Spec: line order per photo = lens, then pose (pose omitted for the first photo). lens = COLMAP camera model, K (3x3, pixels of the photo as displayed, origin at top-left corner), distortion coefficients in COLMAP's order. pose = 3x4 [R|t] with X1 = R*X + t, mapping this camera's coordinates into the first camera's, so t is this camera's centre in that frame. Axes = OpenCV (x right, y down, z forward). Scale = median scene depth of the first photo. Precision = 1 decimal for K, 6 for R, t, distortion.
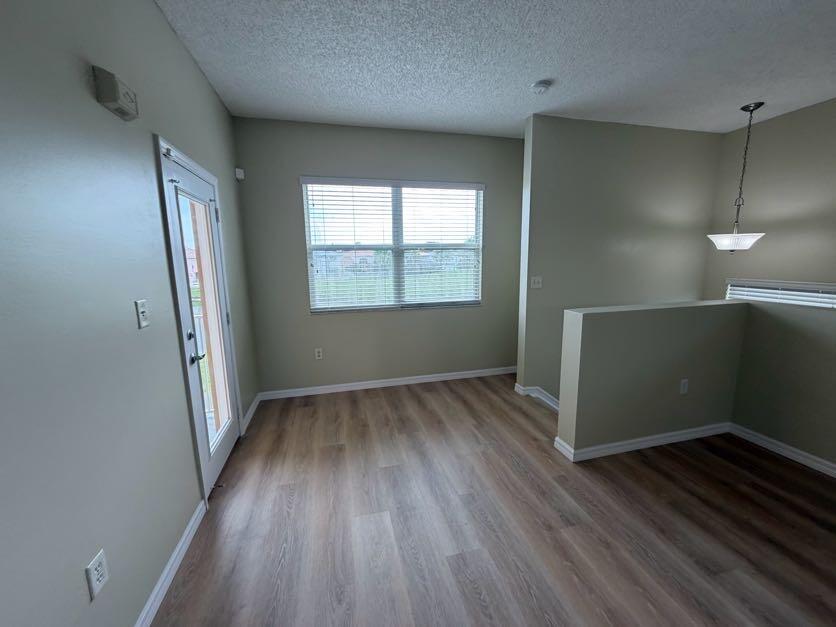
lens RADIAL K [[333.7, 0, 415.3], [0, 333.7, 313.1], [0, 0, 1]] dist [0.000700, -0.000214]
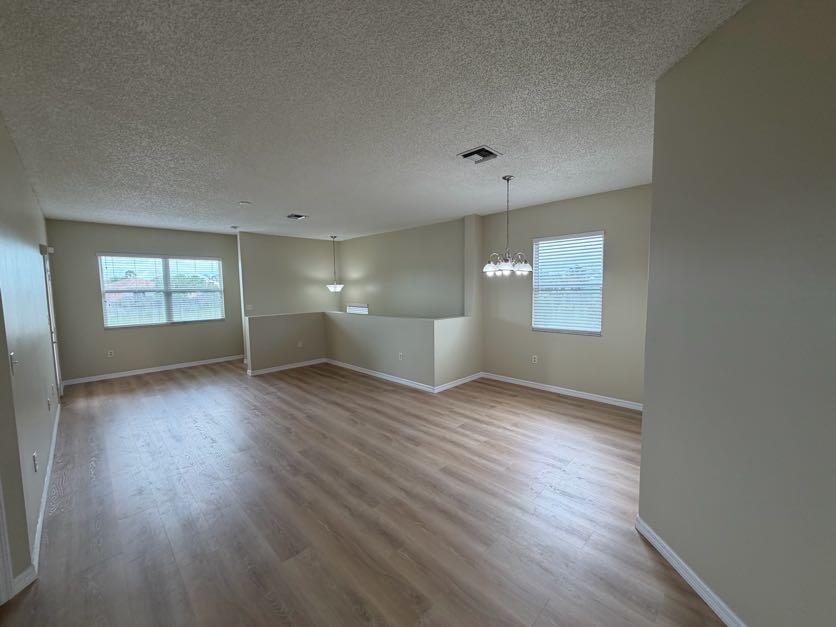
lens RADIAL K [[333.7, 0, 414.5], [0, 333.7, 313.1], [0, 0, 1]] dist [0.000700, -0.000214]
pose [[0.859297, -0.040332, 0.509885, 0.204530], [0.085747, 0.994137, -0.065870, 0.188214], [-0.504238, 0.100323, 0.857717, -1.439971]]
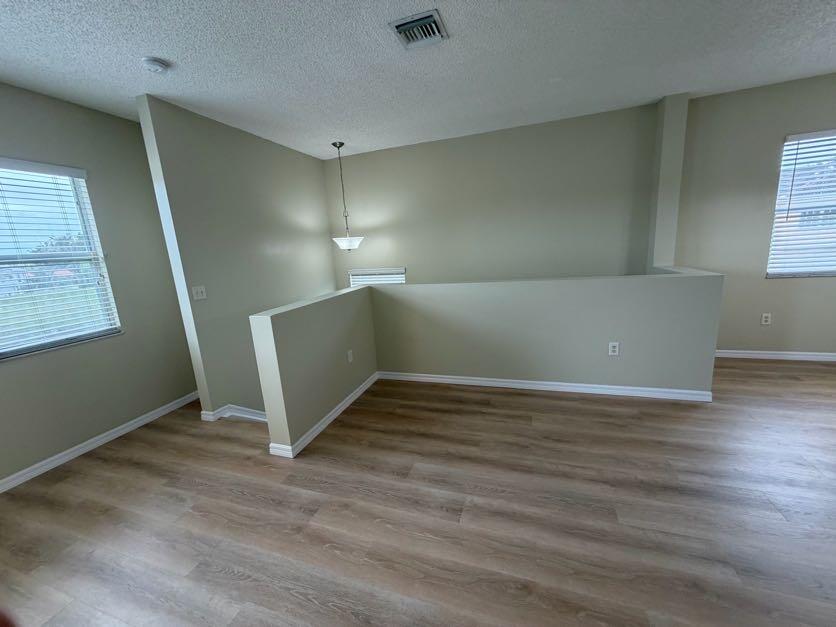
lens RADIAL K [[333.7, 0, 415.1], [0, 333.7, 313.8], [0, 0, 1]] dist [0.000700, -0.000214]
pose [[0.547107, -0.189697, 0.815285, -0.060797], [0.195739, 0.975972, 0.095732, -0.011549], [-0.813855, 0.107207, 0.571092, 0.039484]]
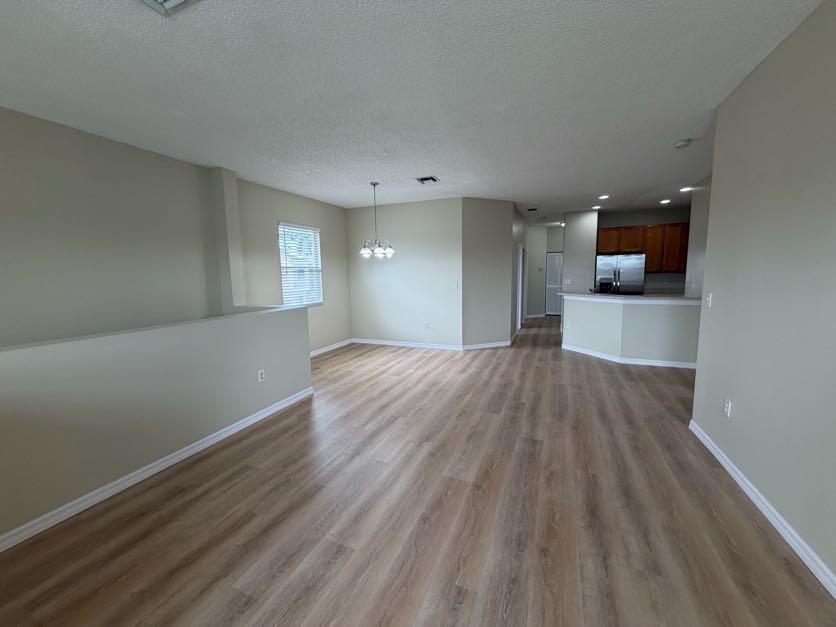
lens RADIAL K [[333.7, 0, 415.1], [0, 333.7, 311.5], [0, 0, 1]] dist [0.000700, -0.000214]
pose [[-0.796541, -0.044191, 0.602967, -0.025397], [0.125395, 0.963562, 0.236271, -0.105467], [-0.591437, 0.263809, -0.761976, 0.617369]]
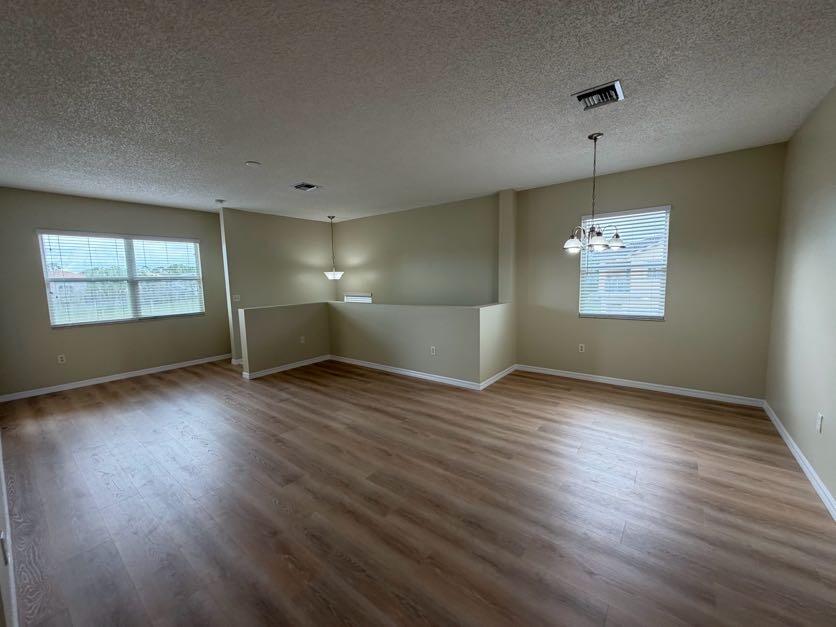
lens RADIAL K [[333.7, 0, 414.6], [0, 333.7, 313.6], [0, 0, 1]] dist [0.000700, -0.000214]
pose [[0.791771, -0.071489, 0.606621, 0.034311], [0.111182, 0.993404, -0.028045, 0.158212], [-0.600615, 0.089650, 0.794497, -1.063514]]
